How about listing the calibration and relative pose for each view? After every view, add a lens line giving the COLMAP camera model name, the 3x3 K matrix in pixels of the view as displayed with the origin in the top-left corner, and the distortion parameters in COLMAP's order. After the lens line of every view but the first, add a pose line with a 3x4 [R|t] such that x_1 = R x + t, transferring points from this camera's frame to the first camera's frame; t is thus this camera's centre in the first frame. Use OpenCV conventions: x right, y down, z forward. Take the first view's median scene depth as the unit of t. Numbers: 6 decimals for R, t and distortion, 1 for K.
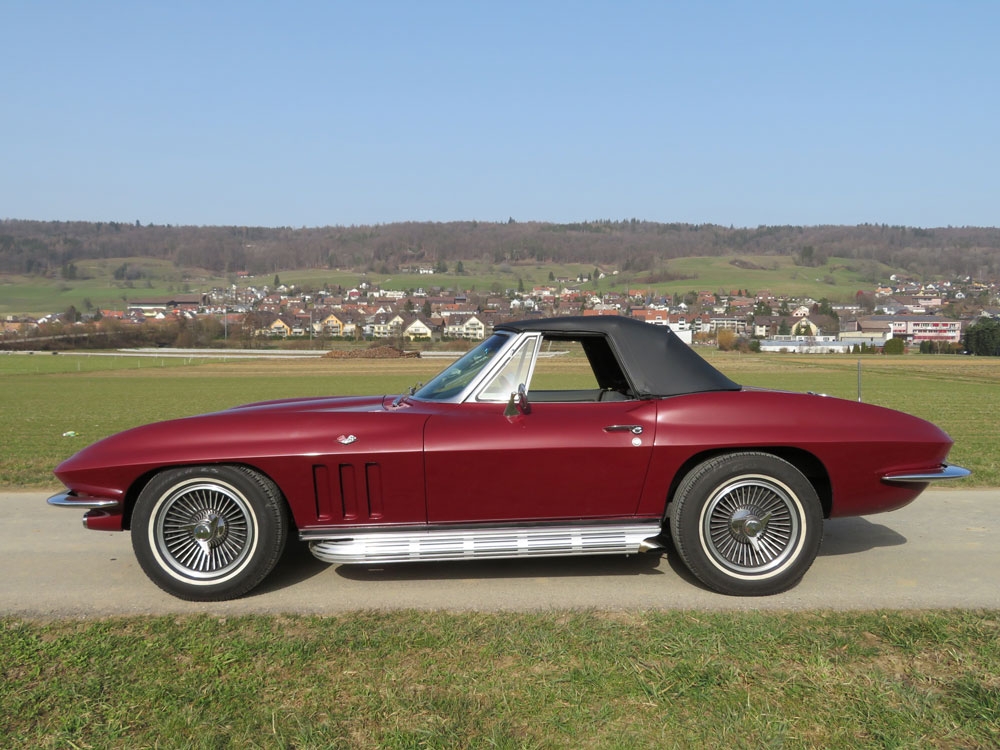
lens RADIAL K [[825.1, 0, 498.2], [0, 825.1, 384.3], [0, 0, 1]] dist [0.008961, 0.000572]
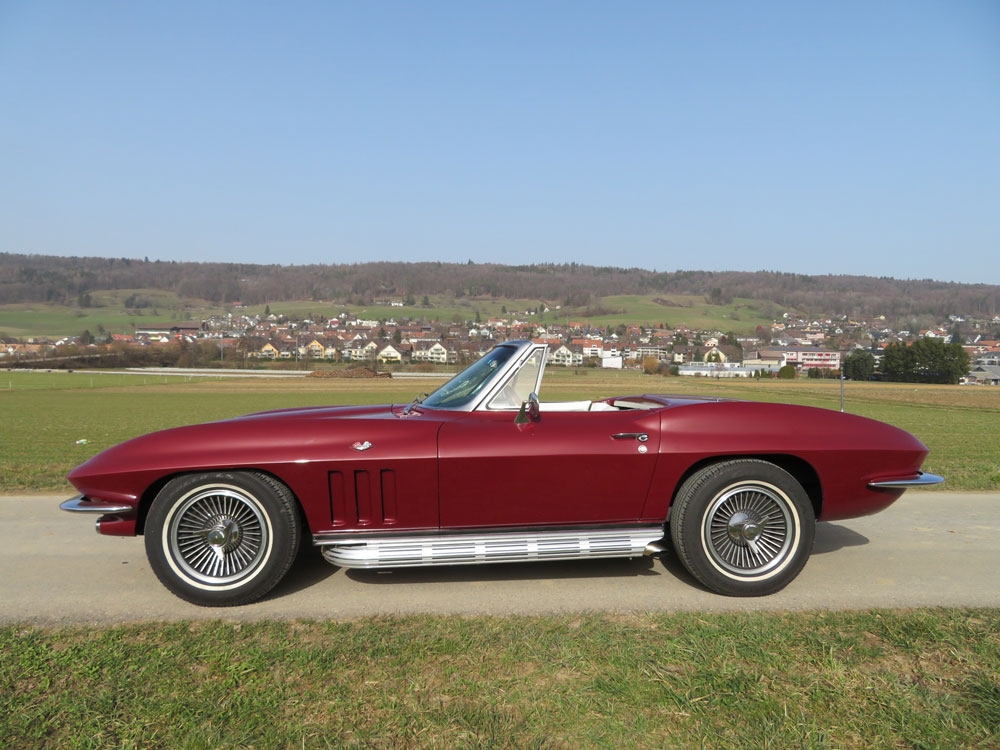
lens RADIAL K [[704.3, 0, 496.0], [0, 704.3, 385.1], [0, 0, 1]] dist [-0.016086, 0.004121]
pose [[0.998487, 0.008142, 0.054387, -0.062933], [-0.006867, 0.999698, -0.023595, 0.010456], [-0.054563, 0.023186, 0.998241, 0.117229]]
